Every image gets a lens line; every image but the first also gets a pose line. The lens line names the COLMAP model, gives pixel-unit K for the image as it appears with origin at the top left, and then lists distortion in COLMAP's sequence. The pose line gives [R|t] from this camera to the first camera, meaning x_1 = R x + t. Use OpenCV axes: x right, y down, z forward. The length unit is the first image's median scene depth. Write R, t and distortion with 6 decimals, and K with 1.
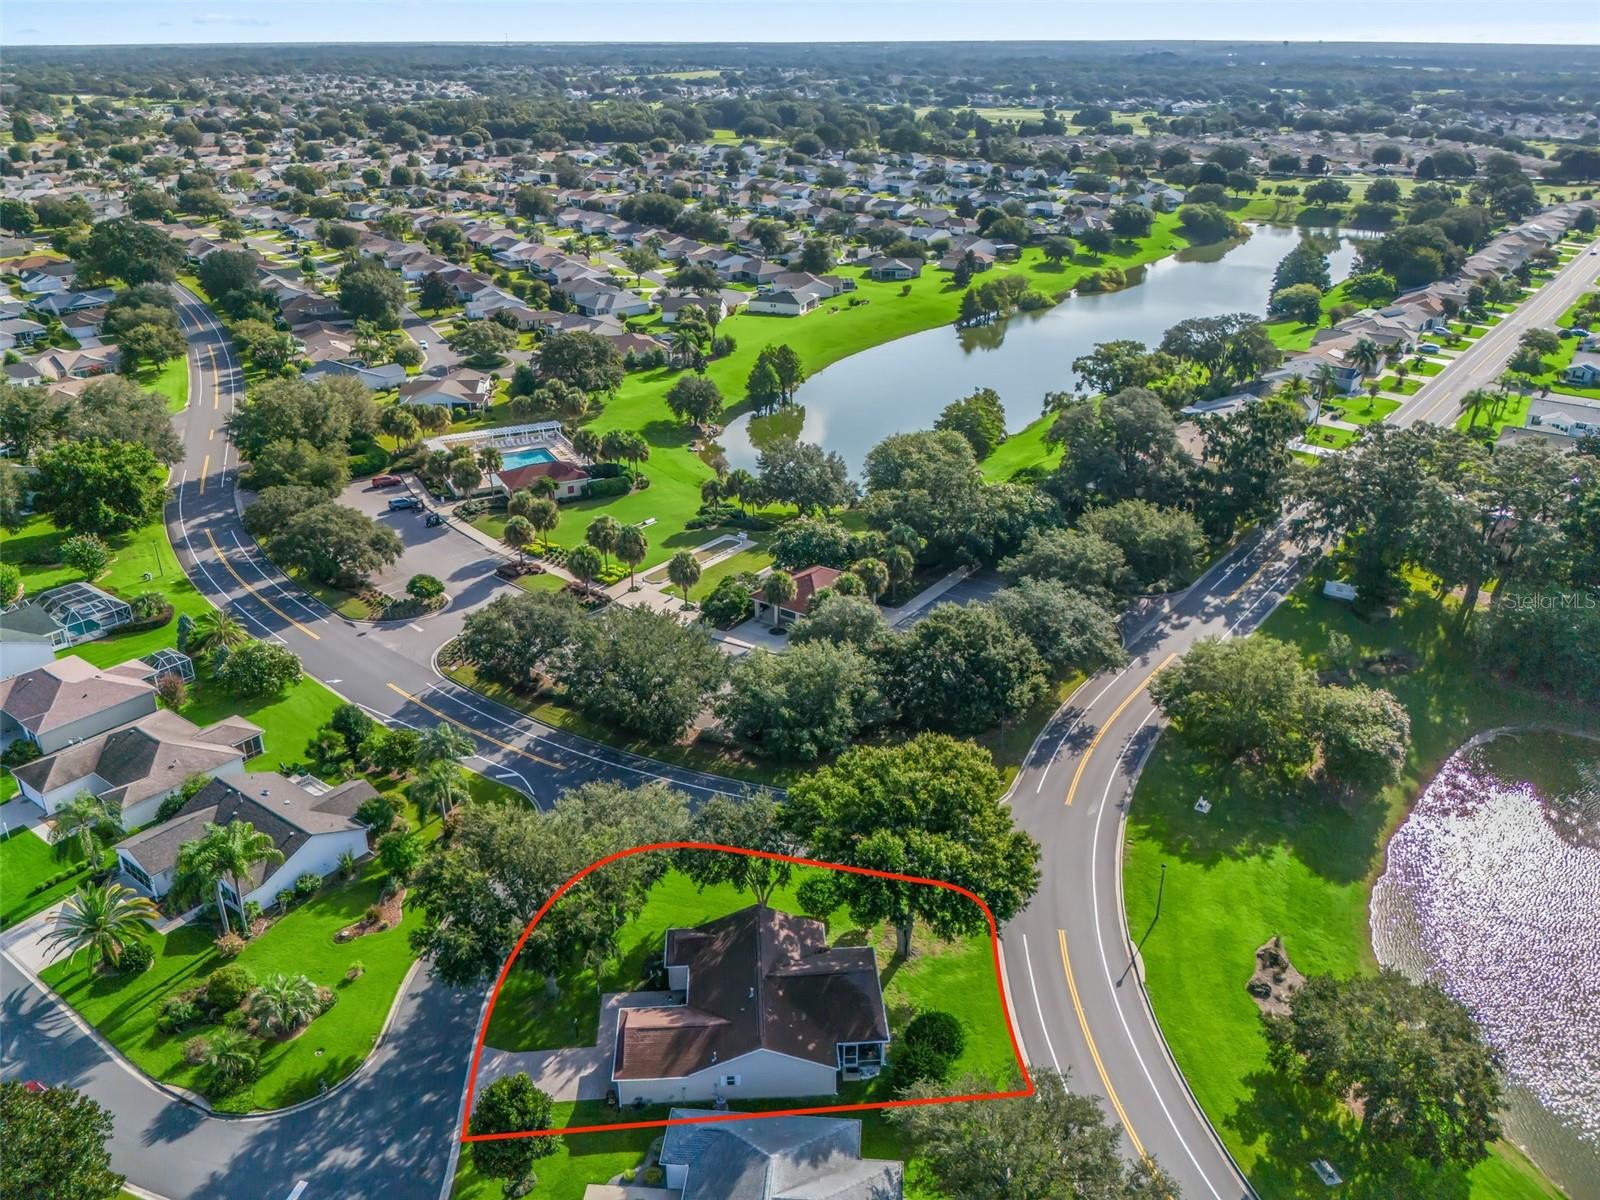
lens RADIAL K [[1245.0, 0, 801.2], [0, 1245.0, 592.5], [0, 0, 1]] dist [0.042359, -0.004220]
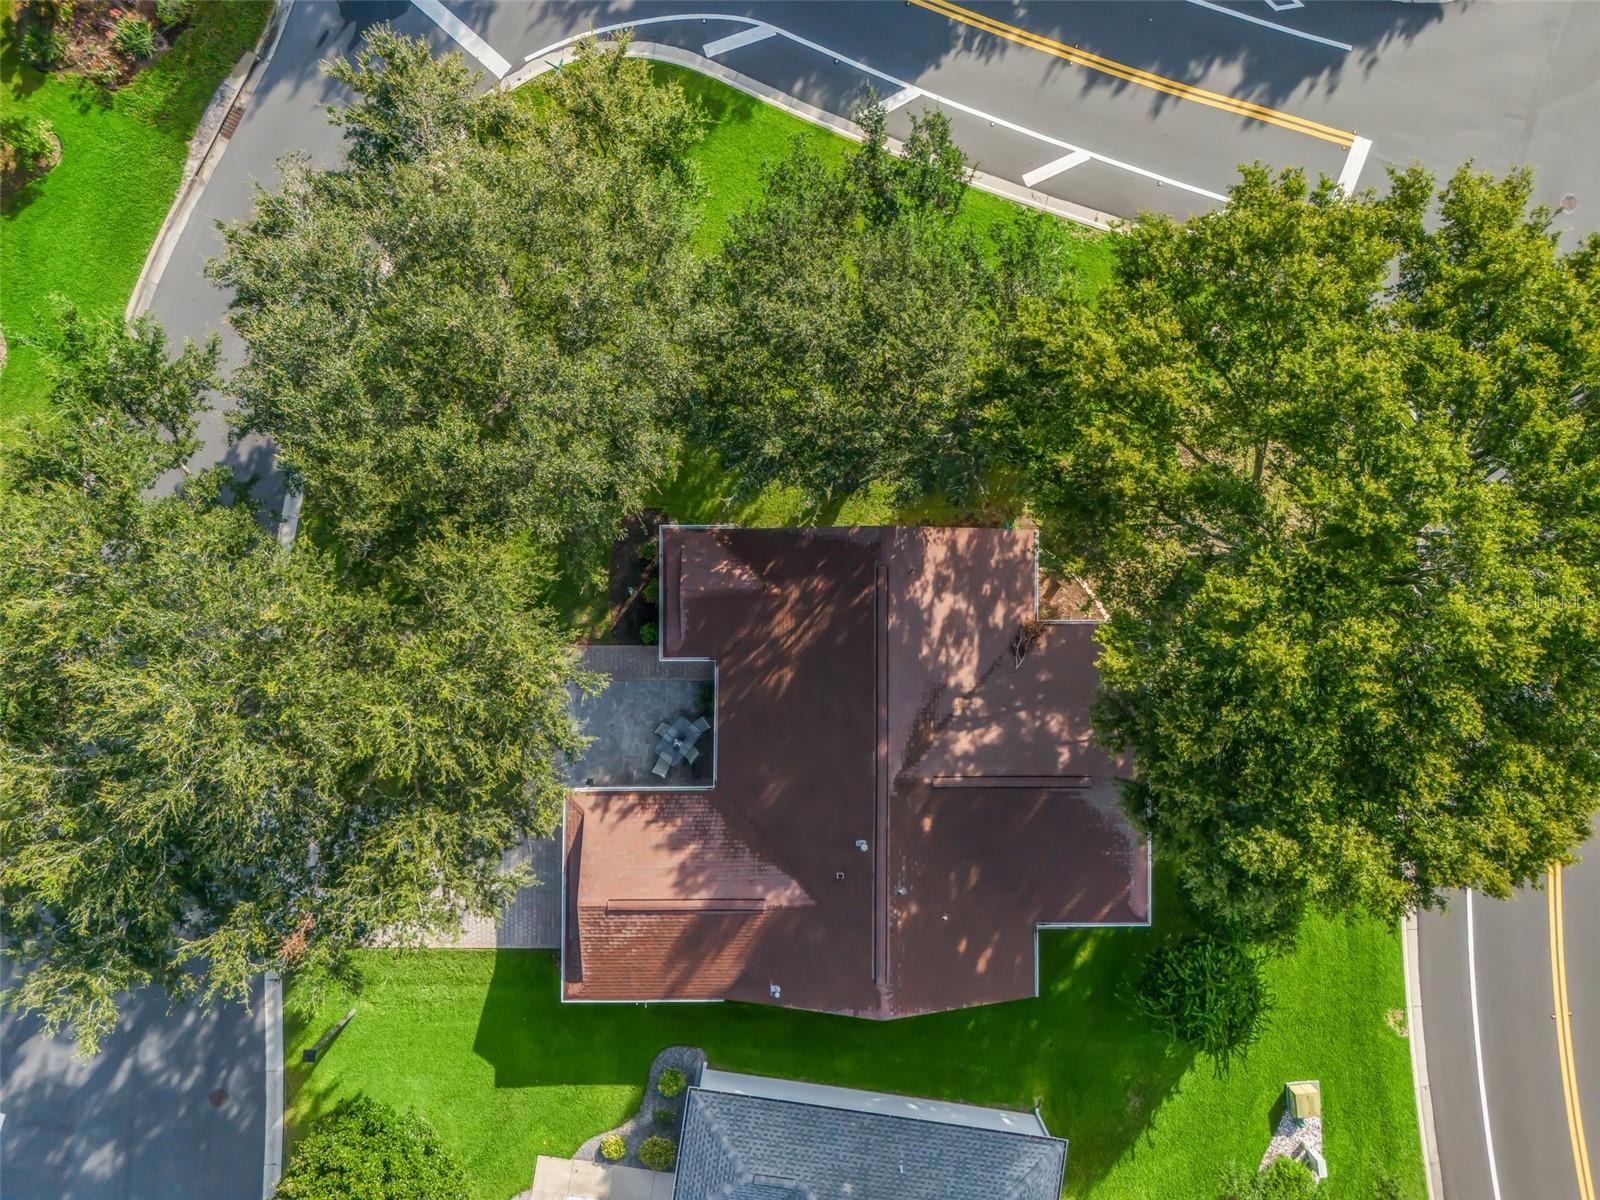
lens RADIAL K [[1245.0, 0, 801.2], [0, 1245.0, 592.5], [0, 0, 1]] dist [0.042359, -0.004220]
pose [[0.997558, 0.065462, 0.024358, -0.076999], [-0.049498, 0.416497, 0.907789, -0.110284], [0.049281, -0.906777, 0.418720, 0.894482]]
